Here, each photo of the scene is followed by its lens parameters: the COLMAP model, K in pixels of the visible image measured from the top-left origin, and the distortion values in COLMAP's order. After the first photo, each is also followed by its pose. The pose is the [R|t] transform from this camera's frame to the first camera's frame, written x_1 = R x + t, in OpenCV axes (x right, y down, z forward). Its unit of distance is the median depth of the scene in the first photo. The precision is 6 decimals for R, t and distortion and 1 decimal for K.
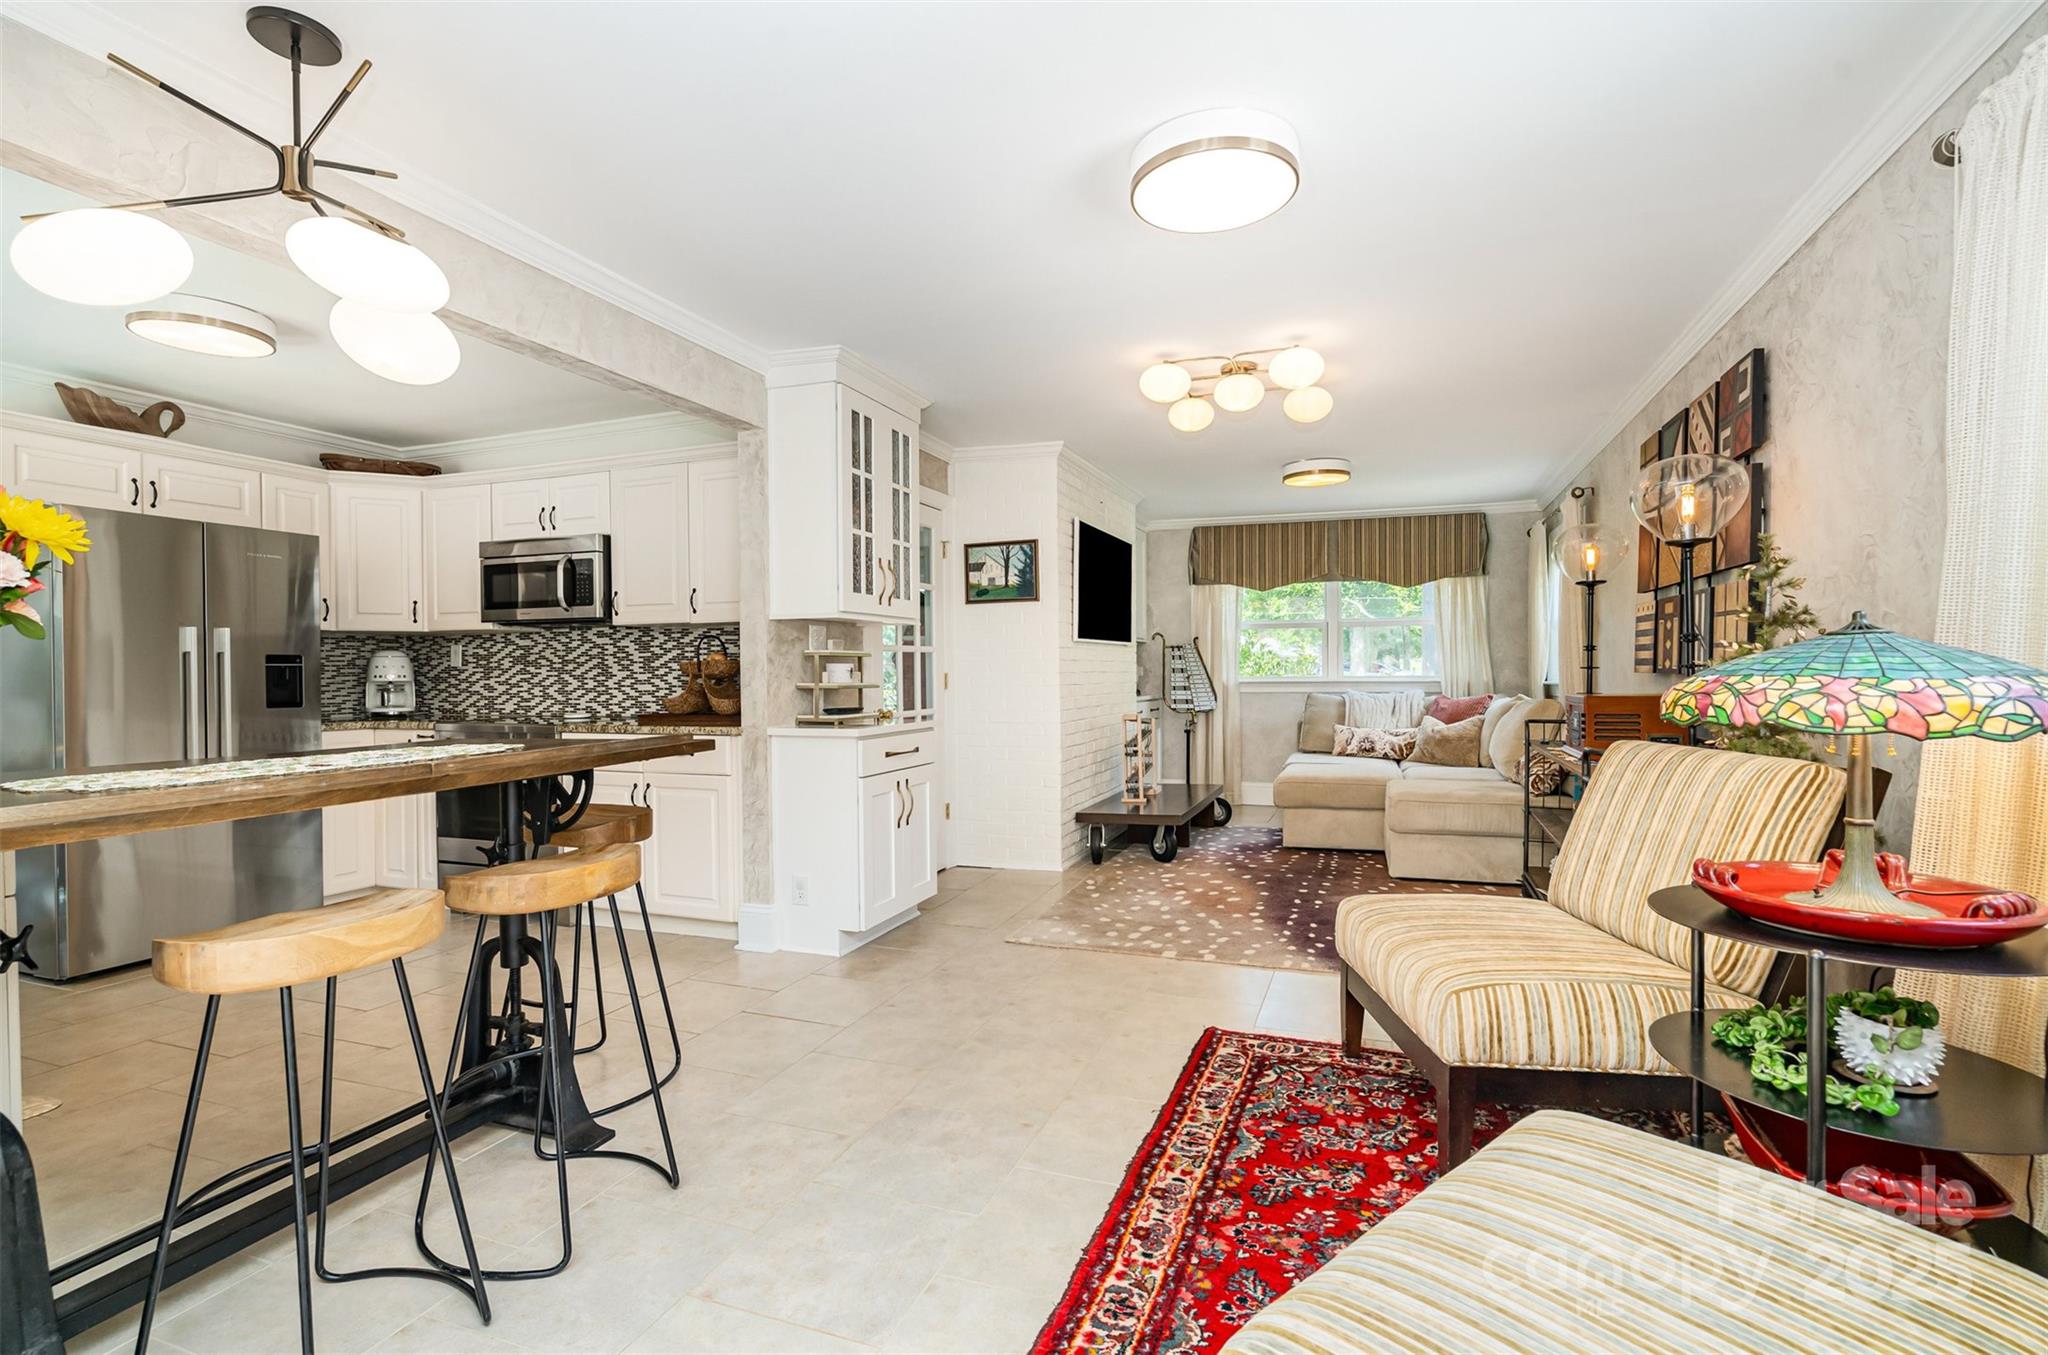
lens RADIAL K [[935.2, 0, 1037.0], [0, 935.2, 674.0], [0, 0, 1]] dist [0.001823, 0.000438]
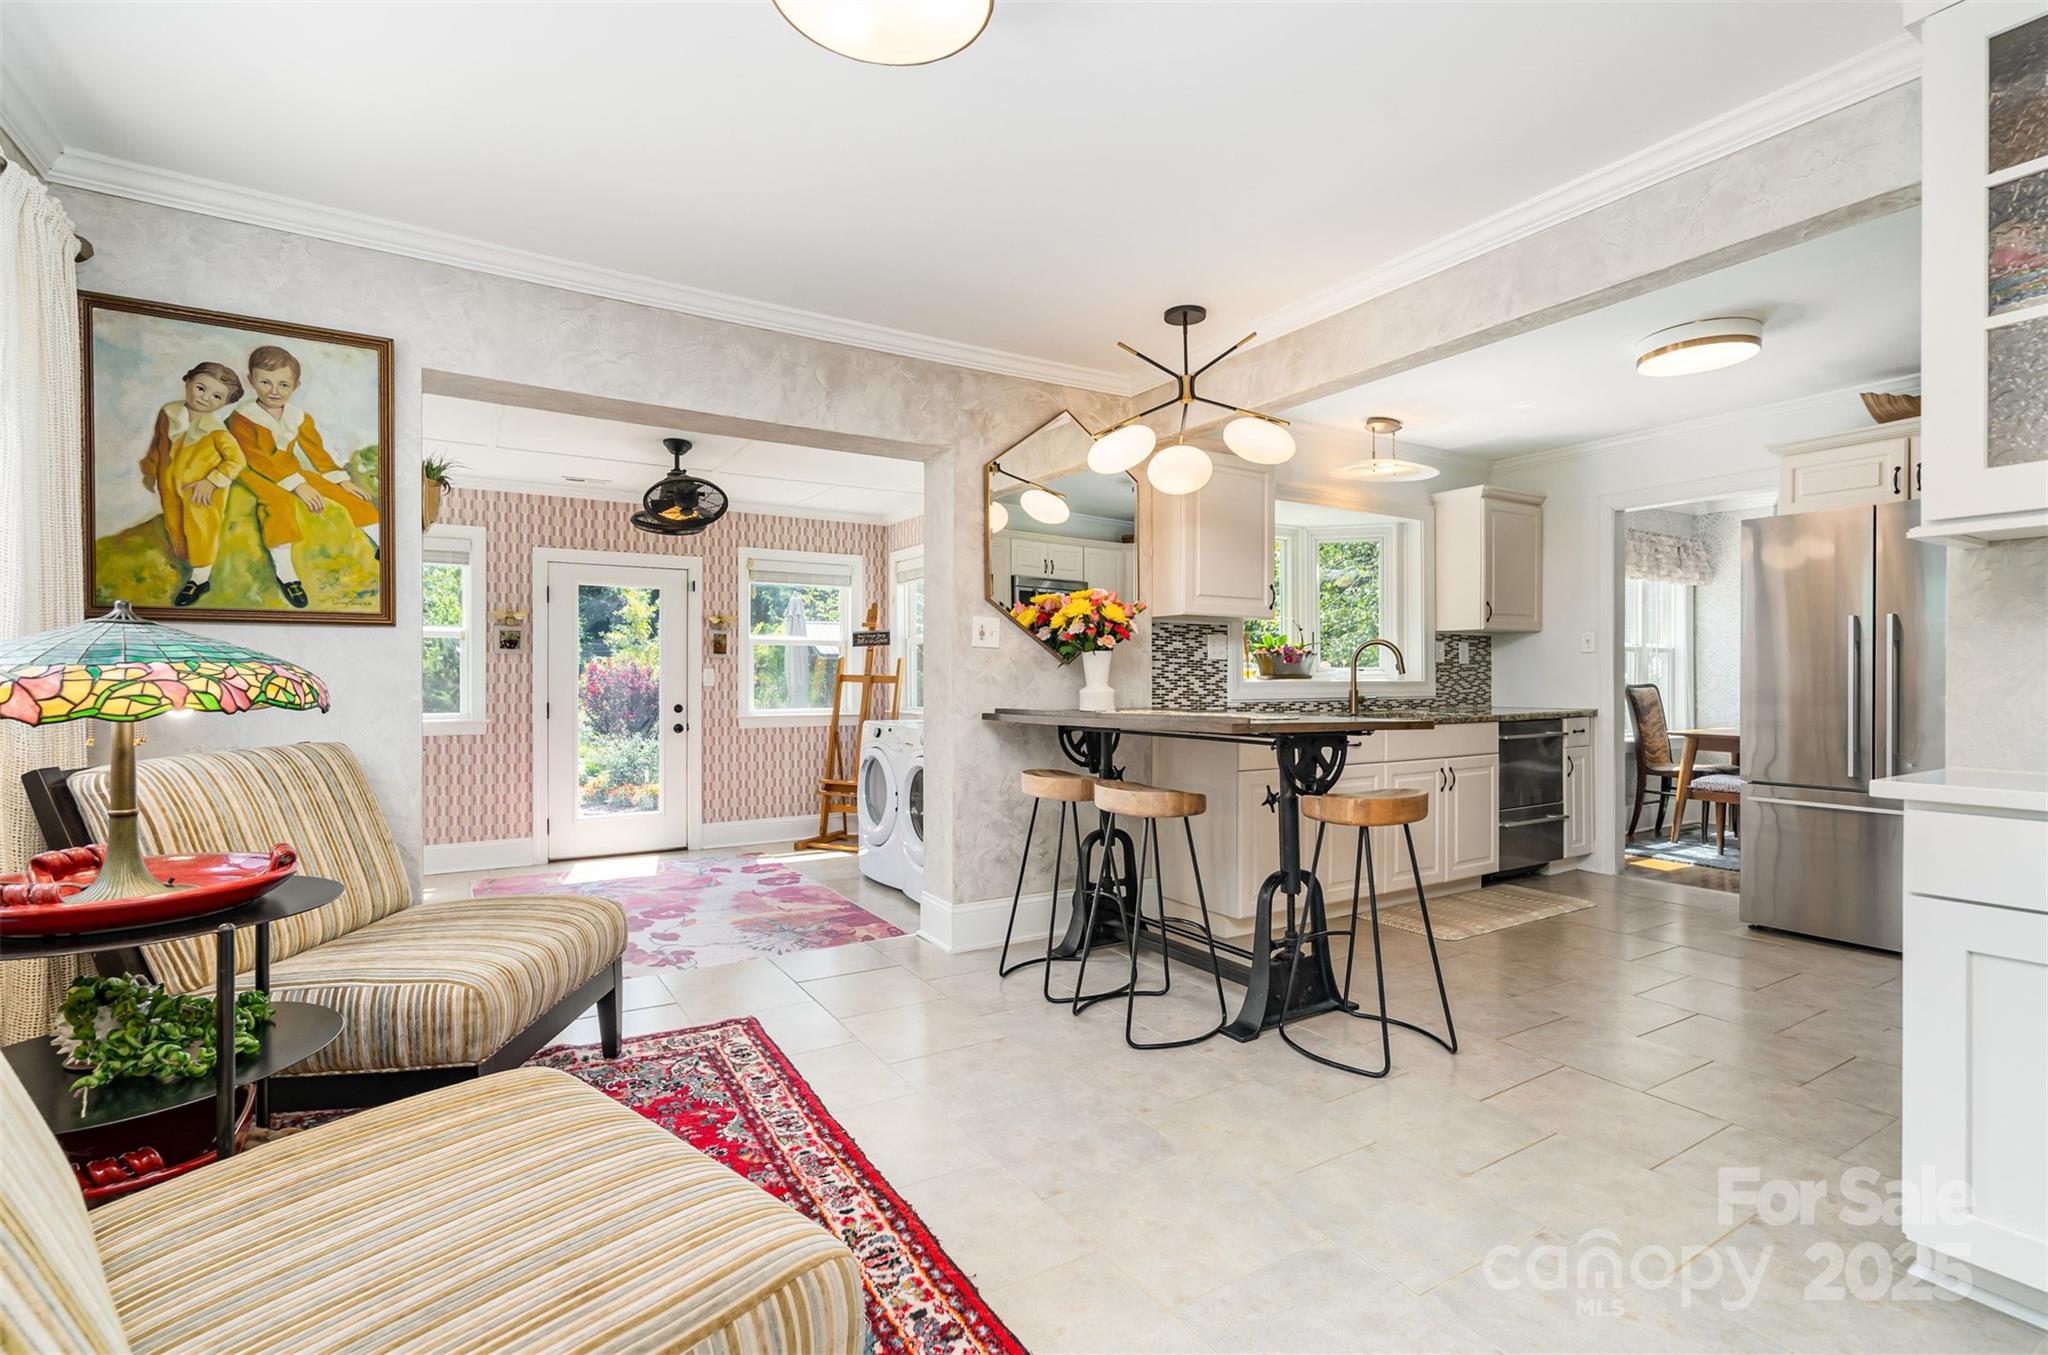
lens RADIAL K [[935.2, 0, 1017.5], [0, 935.2, 682.4], [0, 0, 1]] dist [0.001823, 0.000438]
pose [[-0.620406, 0.011360, -0.784198, 0.320375], [0.000925, 0.999905, 0.013754, 0.002192], [0.784280, 0.007808, -0.620358, 0.710932]]
